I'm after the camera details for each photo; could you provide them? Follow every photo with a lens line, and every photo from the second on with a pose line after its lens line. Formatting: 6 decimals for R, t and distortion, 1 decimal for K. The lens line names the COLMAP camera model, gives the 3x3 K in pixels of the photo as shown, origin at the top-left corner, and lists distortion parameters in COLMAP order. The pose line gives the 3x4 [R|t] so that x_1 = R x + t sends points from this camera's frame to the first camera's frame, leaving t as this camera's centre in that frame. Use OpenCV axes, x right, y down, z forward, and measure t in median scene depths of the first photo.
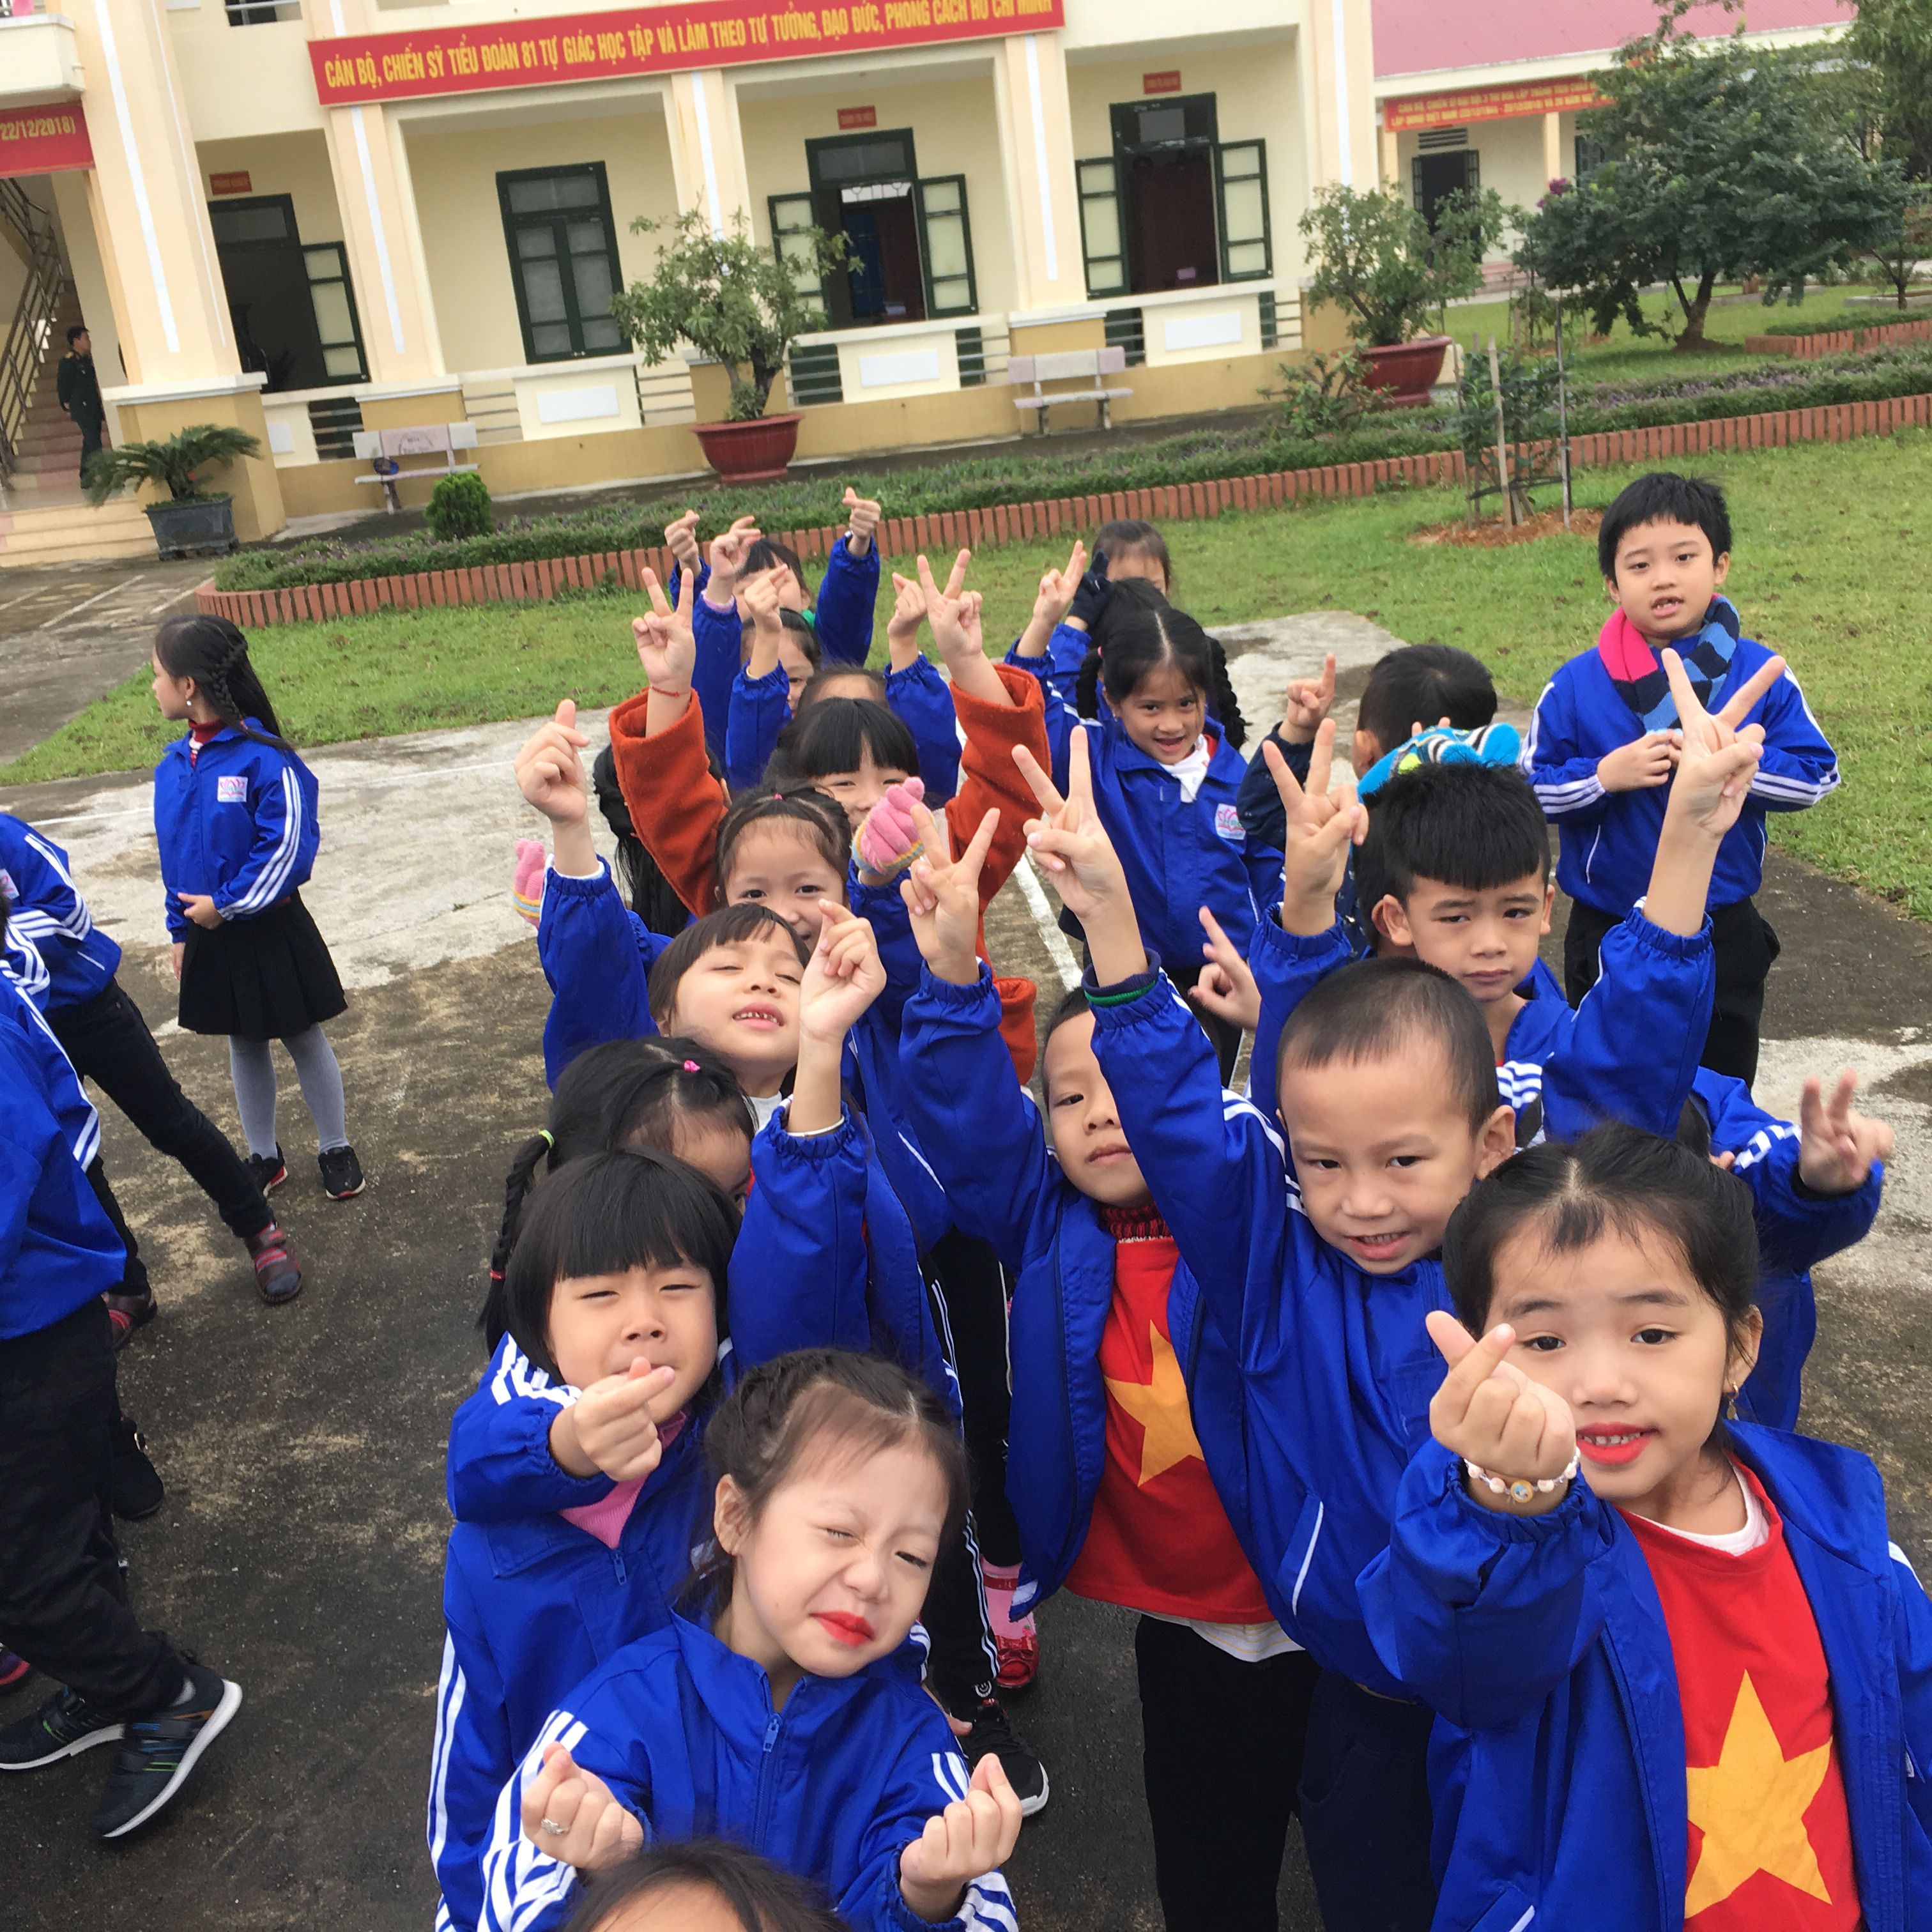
lens RADIAL K [[2267.7, 0, 989.0], [0, 2267.7, 1008.7], [0, 0, 1]] dist [0.038963, 0.000000]
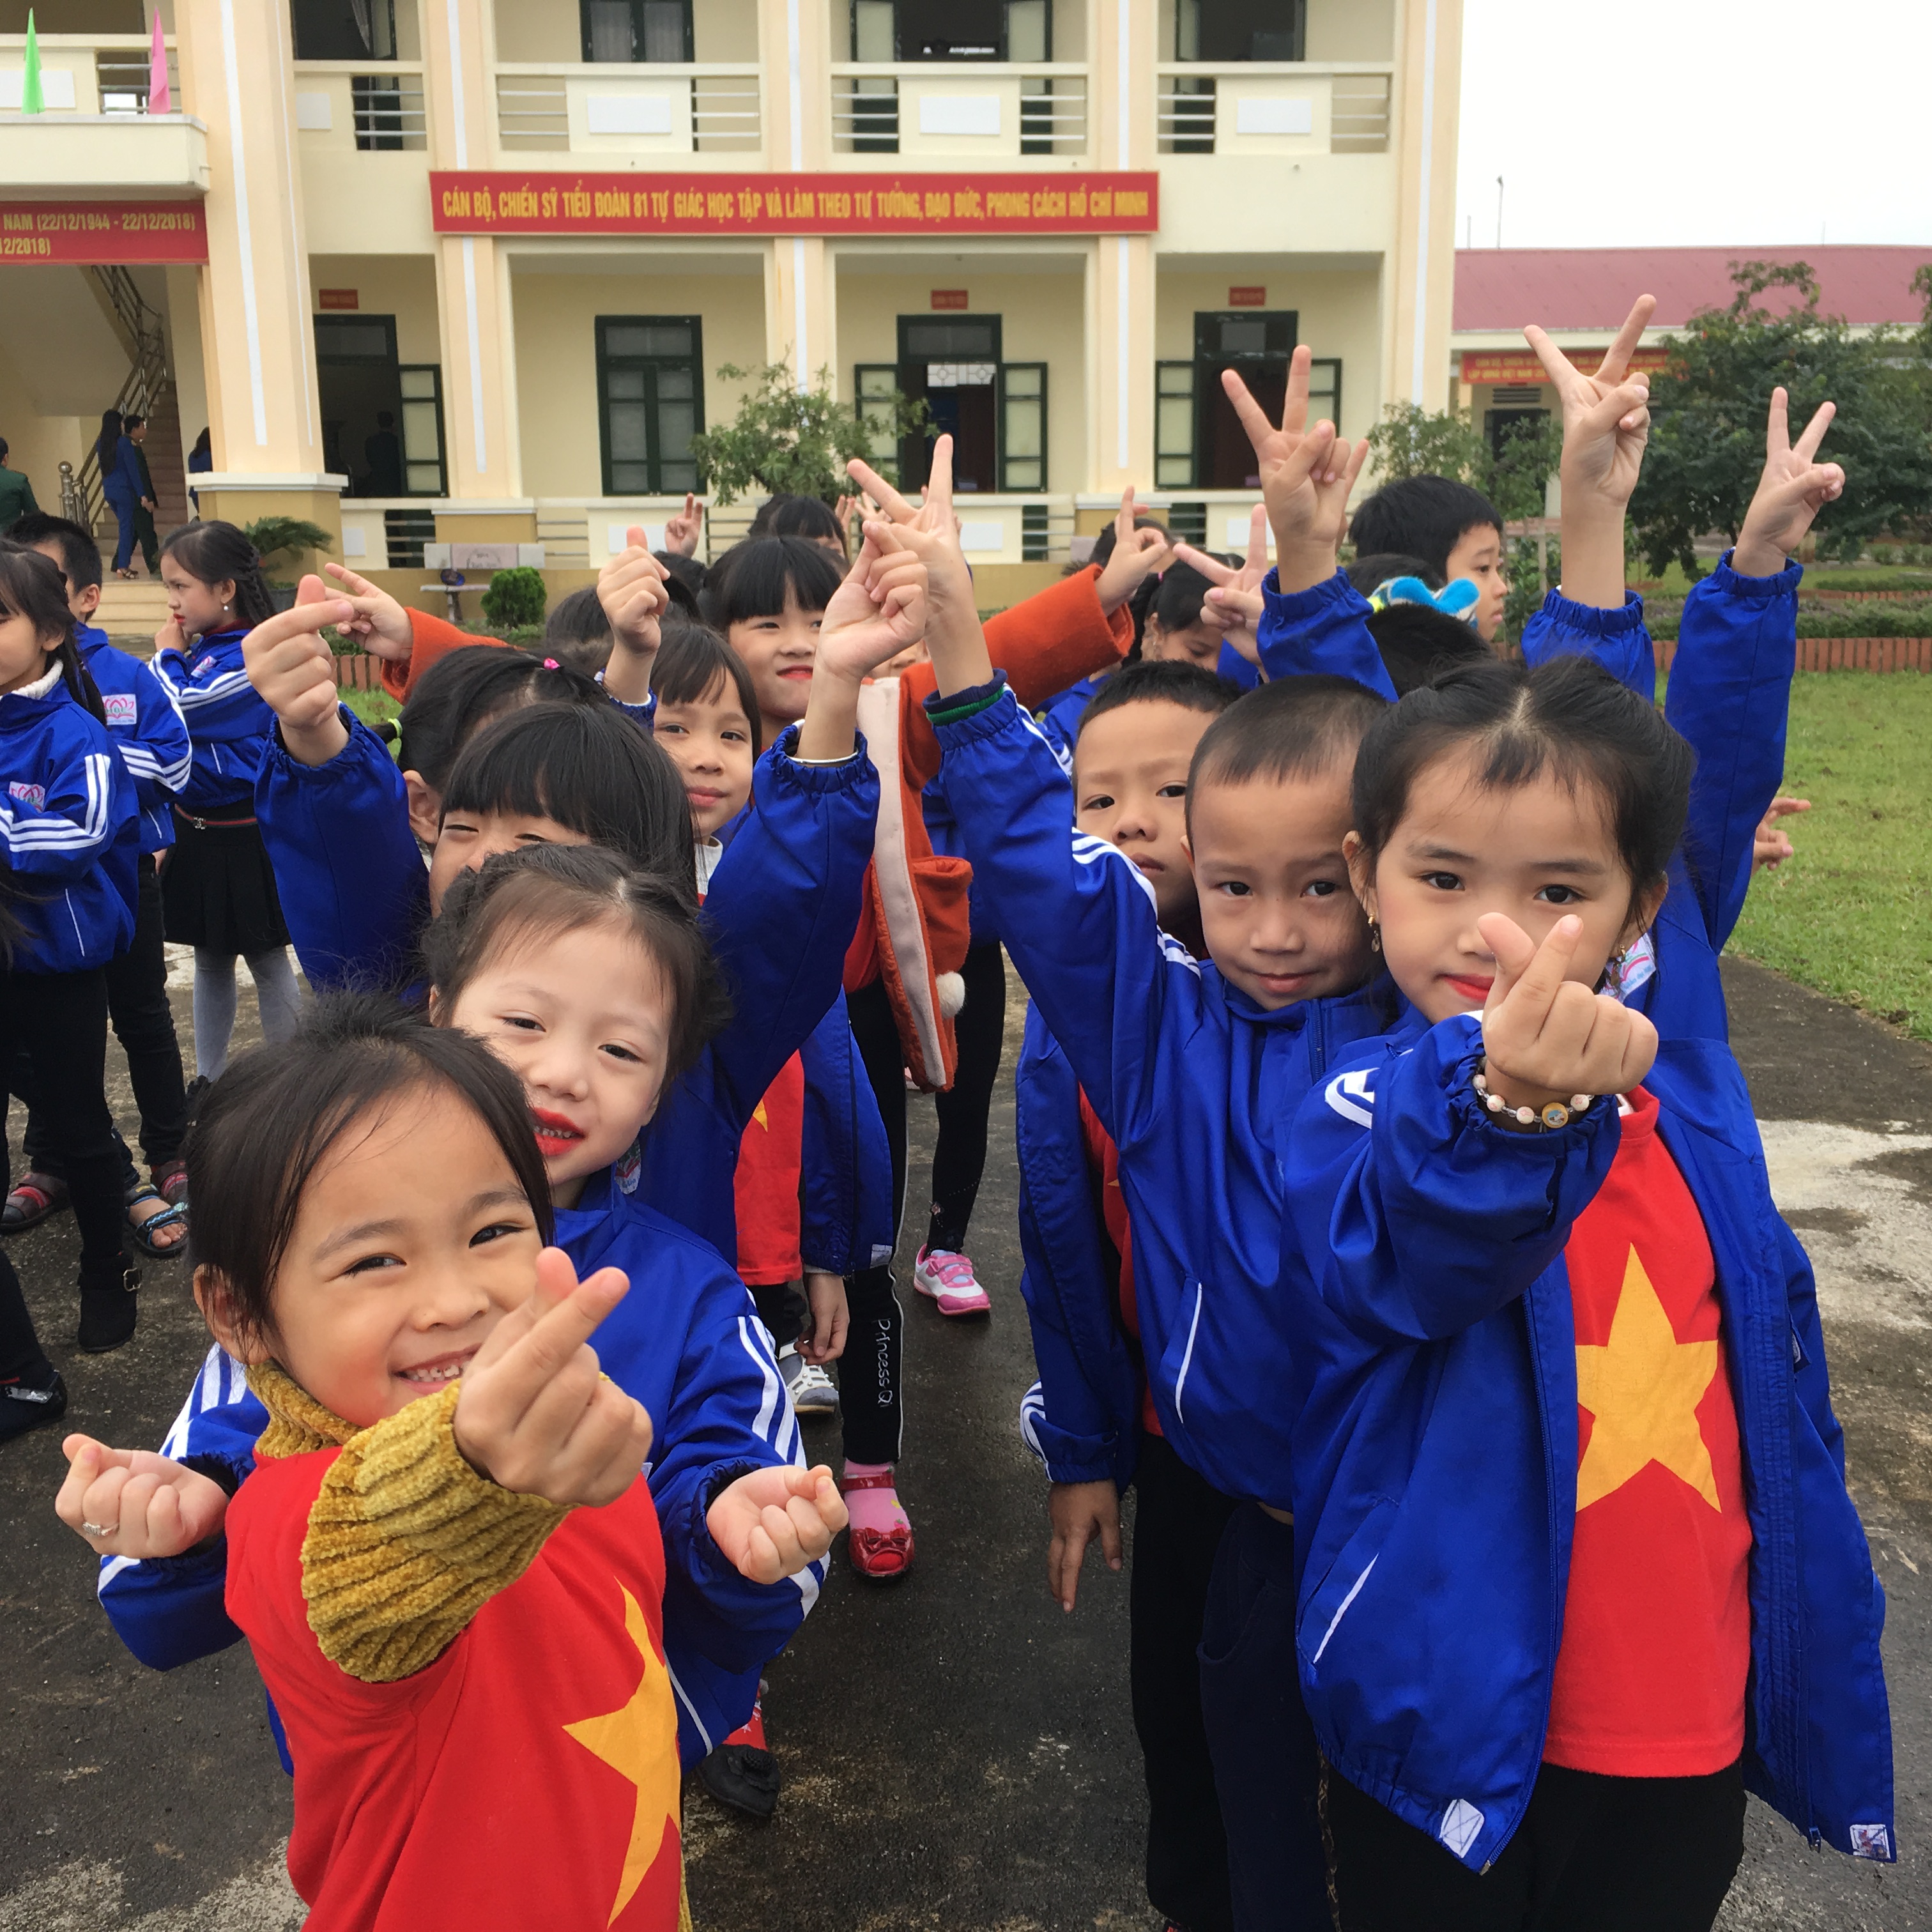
lens RADIAL K [[2267.7, 0, 980.9], [0, 2267.7, 1022.6], [0, 0, 1]] dist [0.038963, 0.000000]
pose [[0.994336, 0.105408, -0.013637, 0.005057], [-0.106192, 0.990642, -0.085736, 0.021077], [0.004472, 0.086699, 0.996225, 0.005202]]
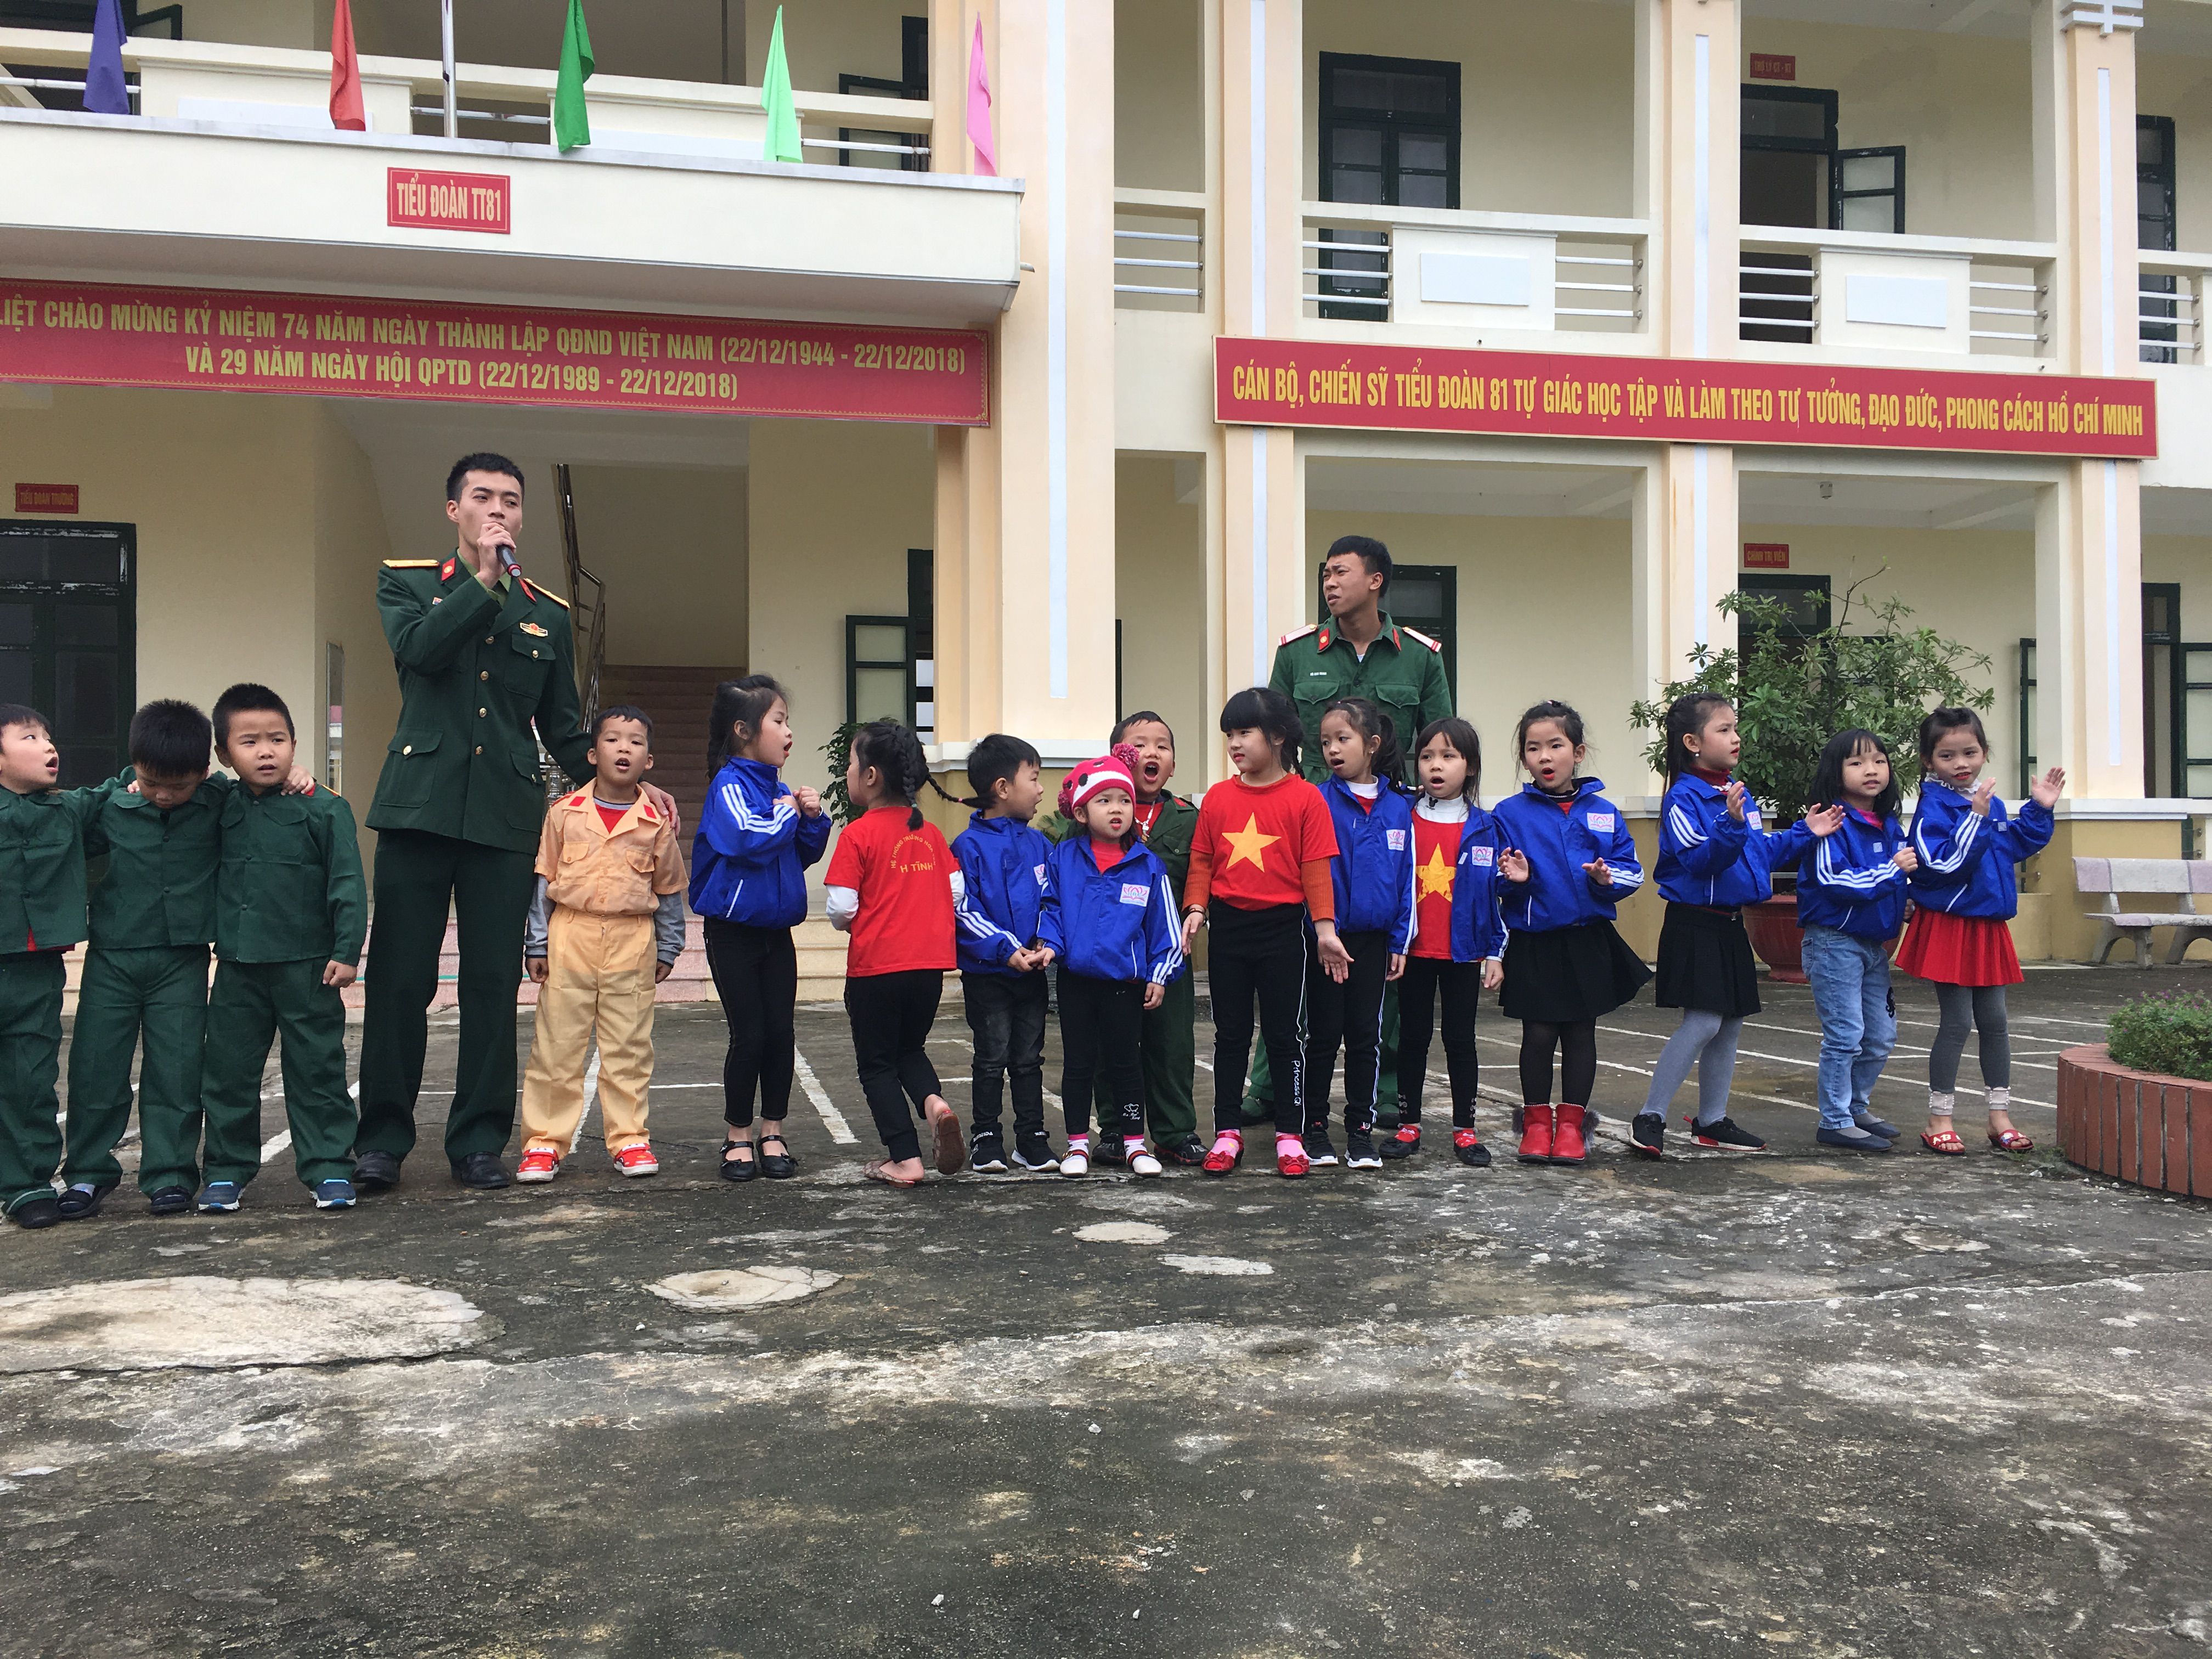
lens RADIAL K [[1820.0, 0, 1068.9], [0, 1820.0, 852.5], [0, 0, 1]] dist [0.091261, -0.115717]
pose [[0.990251, 0.109130, 0.086561, -0.372759], [-0.075897, 0.943816, -0.321637, -0.079132], [-0.116798, 0.311932, 0.942898, 0.507564]]
